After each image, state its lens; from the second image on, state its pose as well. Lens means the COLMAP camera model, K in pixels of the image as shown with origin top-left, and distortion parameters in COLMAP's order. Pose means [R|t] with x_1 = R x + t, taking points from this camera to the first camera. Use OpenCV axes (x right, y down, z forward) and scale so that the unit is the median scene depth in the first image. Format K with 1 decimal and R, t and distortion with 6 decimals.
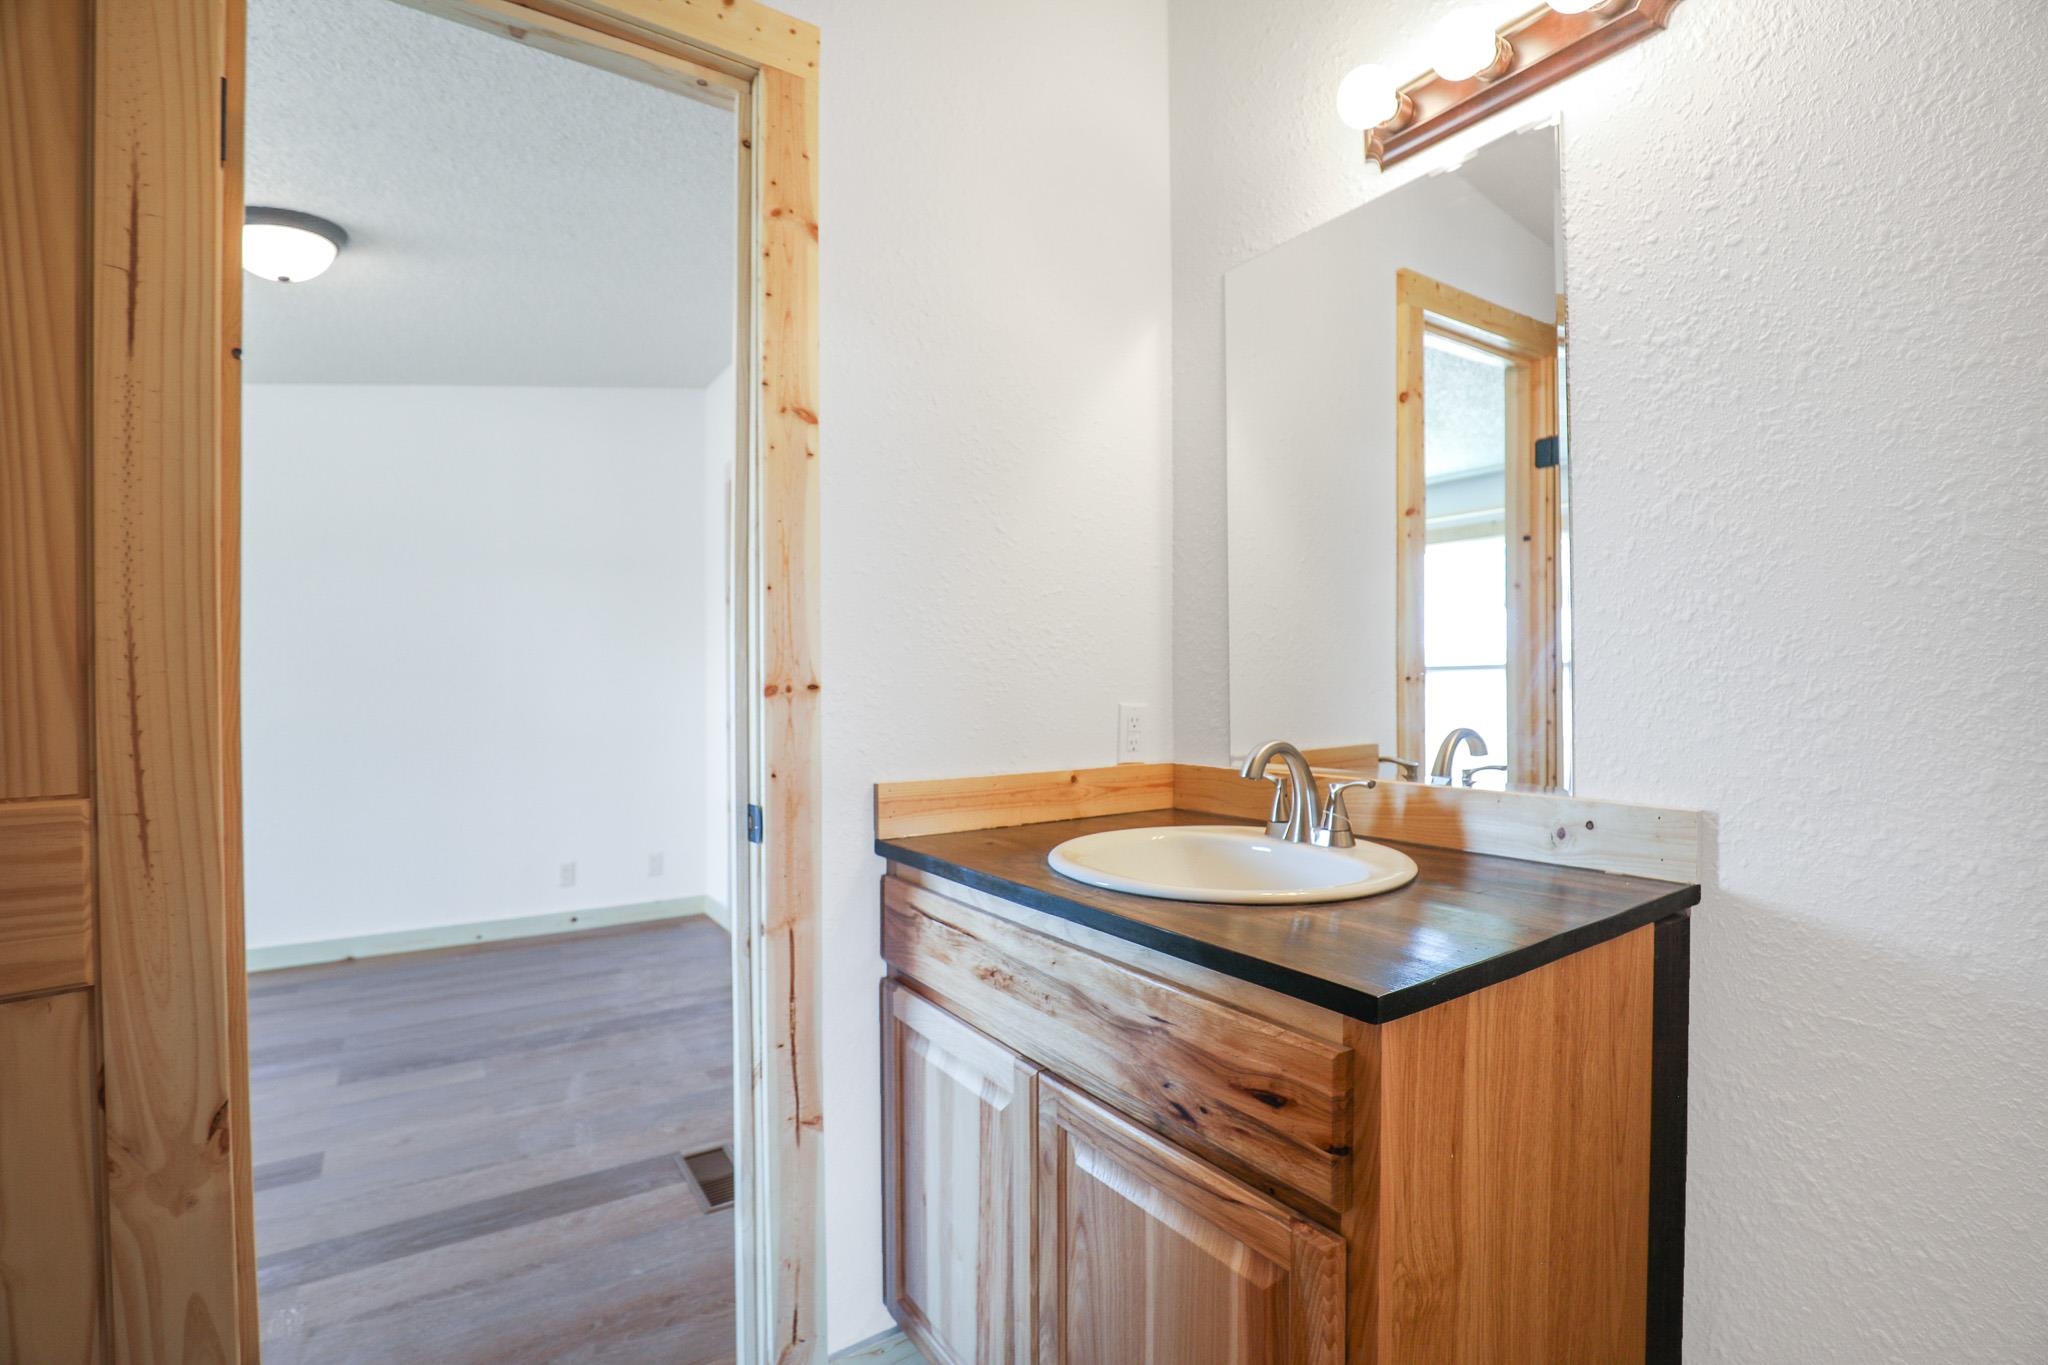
lens RADIAL K [[939.0, 0, 1024.6], [0, 939.0, 687.2], [0, 0, 1]] dist [-0.033174, 0.000408]
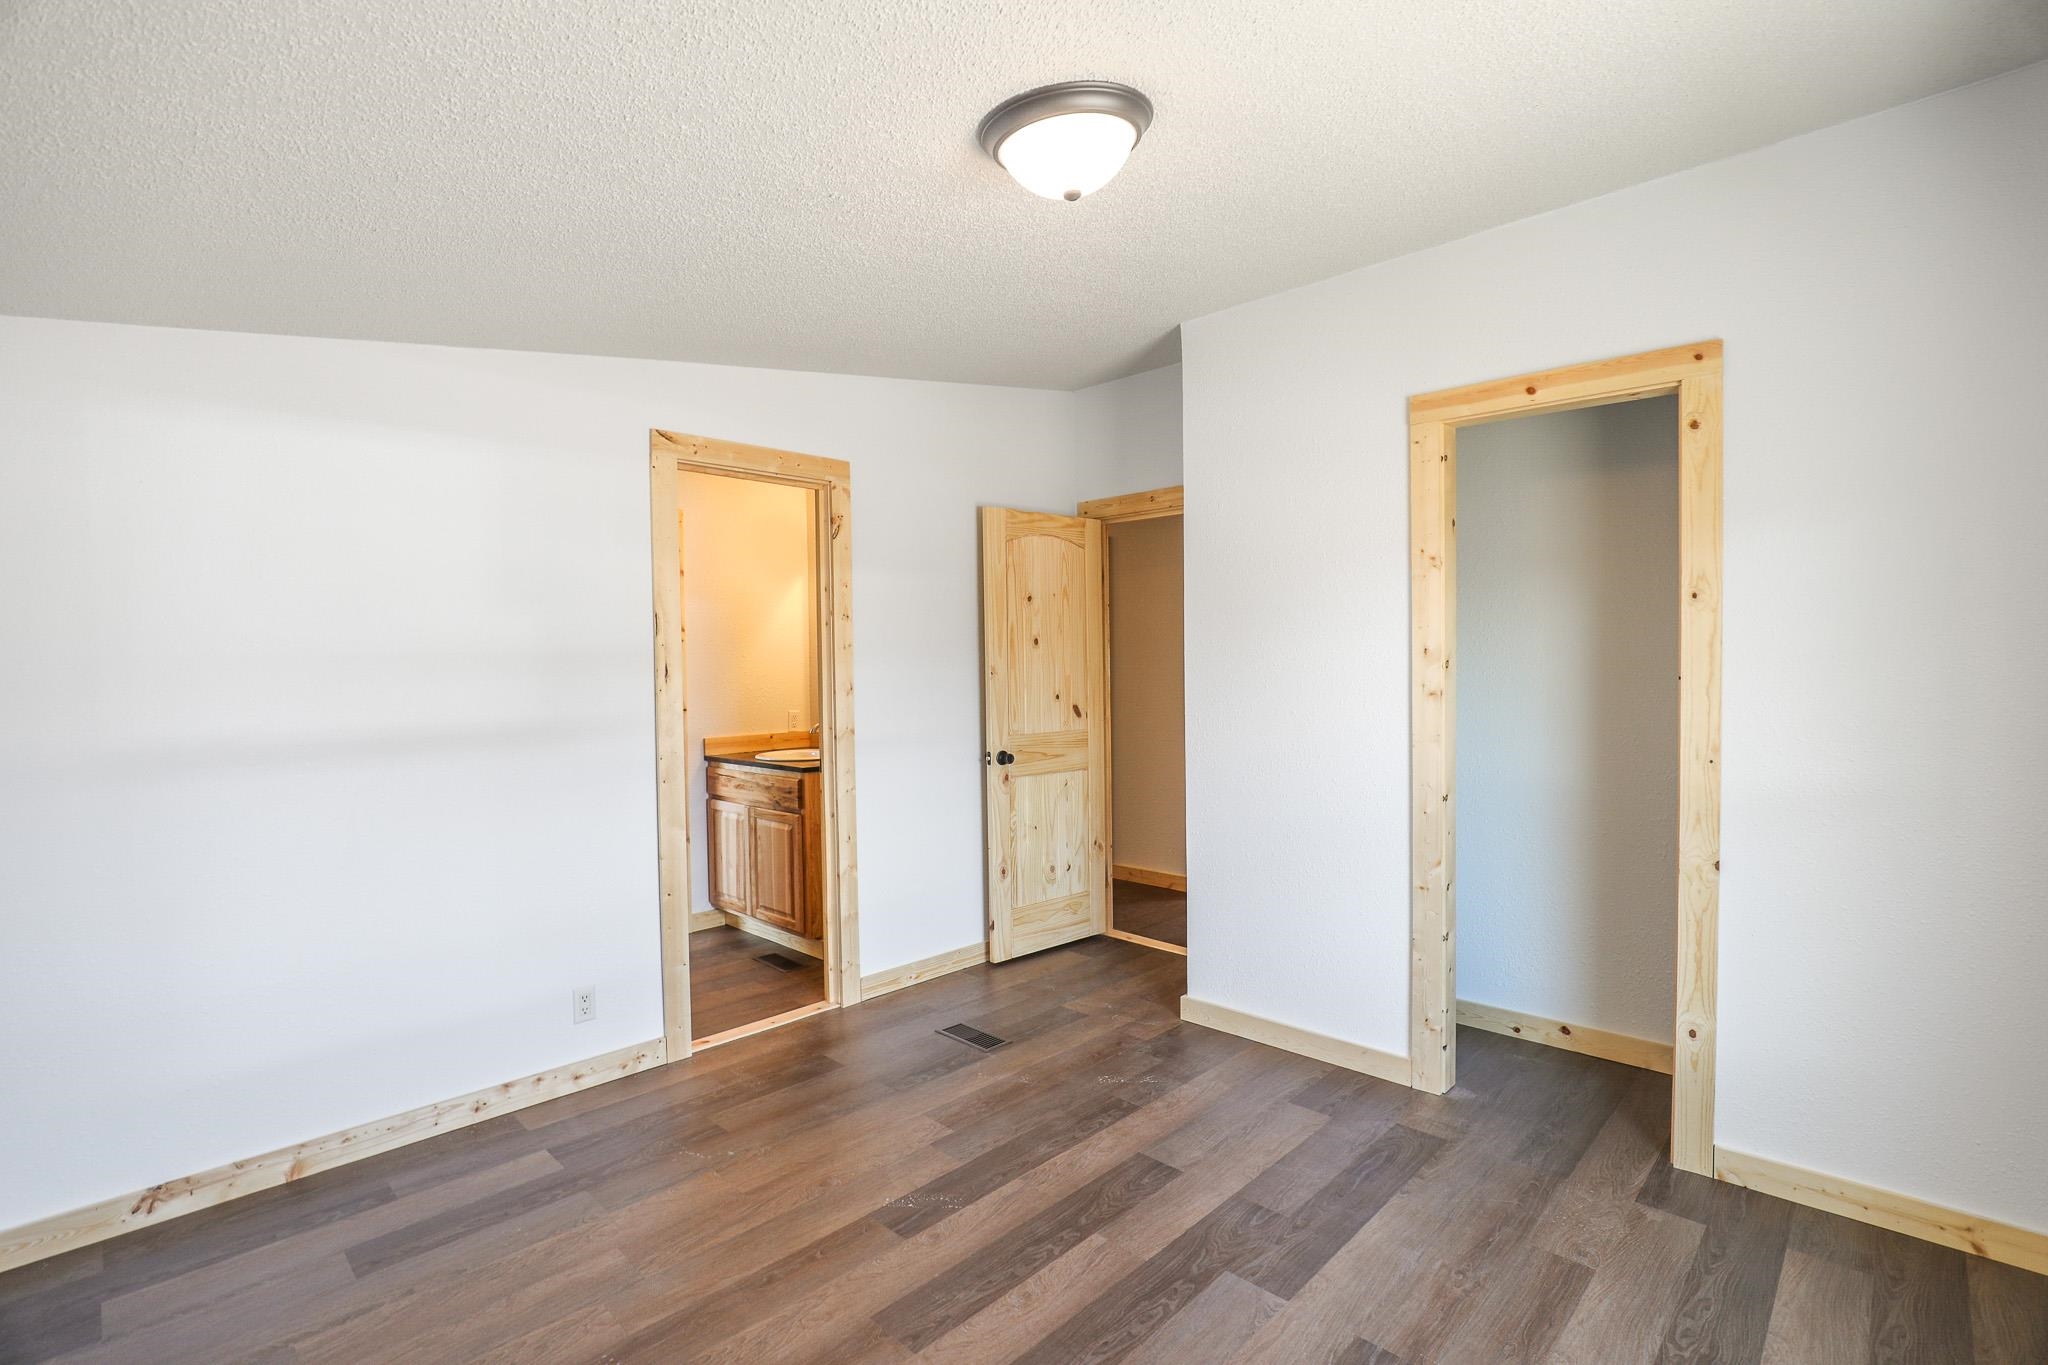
lens RADIAL K [[1006.7, 0, 982.1], [0, 1006.7, 684.1], [0, 0, 1]] dist [0.000377, 0.000121]
pose [[0.986997, -0.014239, 0.160104, 0.293127], [0.010972, 0.999713, 0.021274, -0.185832], [-0.160361, -0.019240, 0.986871, -3.208907]]
